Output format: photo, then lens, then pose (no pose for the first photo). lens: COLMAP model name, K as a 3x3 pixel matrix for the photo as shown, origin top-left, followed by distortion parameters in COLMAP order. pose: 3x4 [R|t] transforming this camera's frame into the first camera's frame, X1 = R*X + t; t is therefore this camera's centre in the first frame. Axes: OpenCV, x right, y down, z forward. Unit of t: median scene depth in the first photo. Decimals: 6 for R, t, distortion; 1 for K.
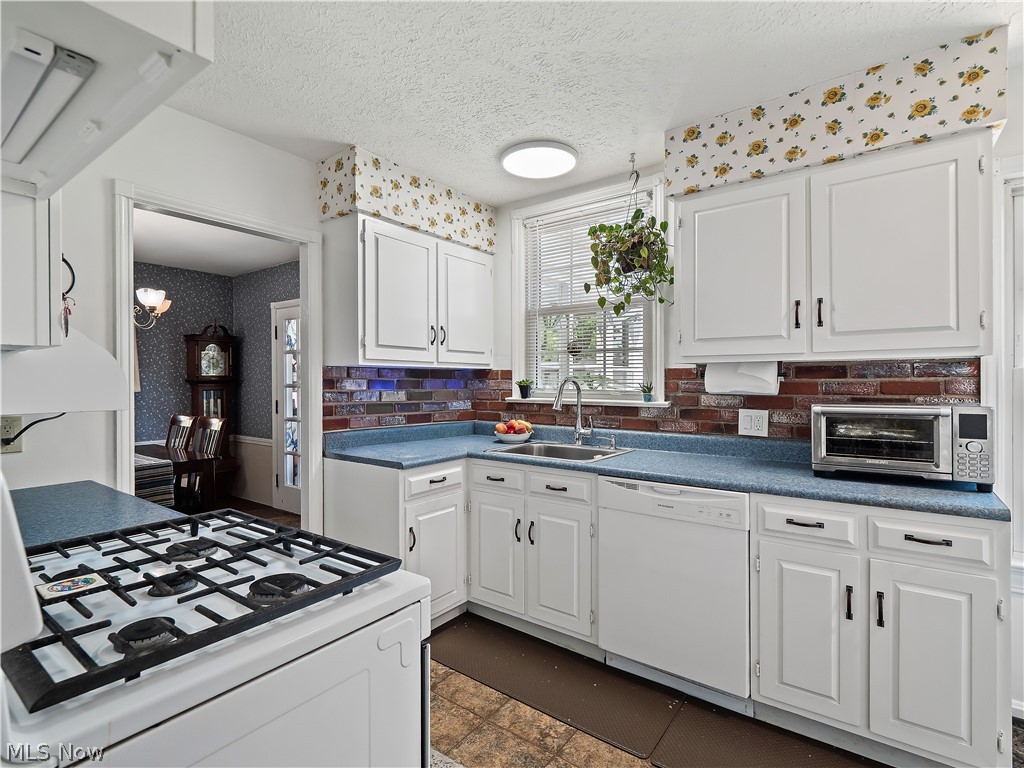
lens RADIAL K [[505.1, 0, 505.7], [0, 505.1, 379.6], [0, 0, 1]] dist [-0.004618, -0.005169]
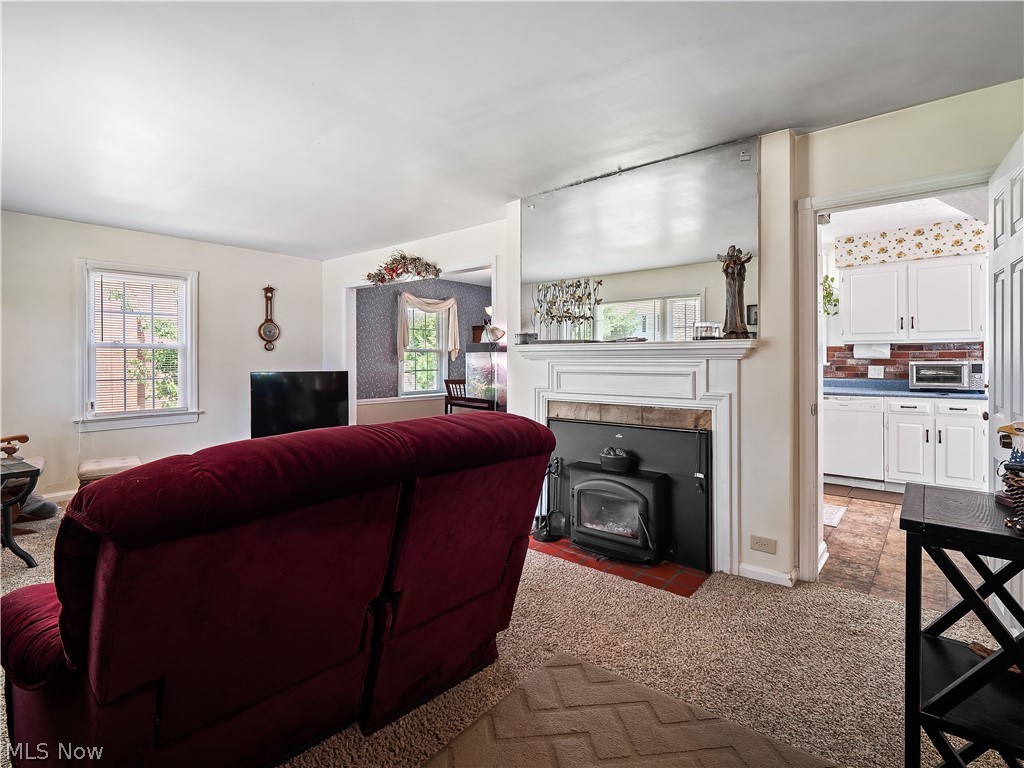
lens RADIAL K [[505.1, 0, 504.0], [0, 505.1, 357.7], [0, 0, 1]] dist [-0.004618, -0.005169]
pose [[0.997506, -0.003629, -0.070486, -1.117651], [0.003897, 0.999986, 0.003662, 0.014367], [0.070471, -0.003927, 0.997506, -1.480874]]
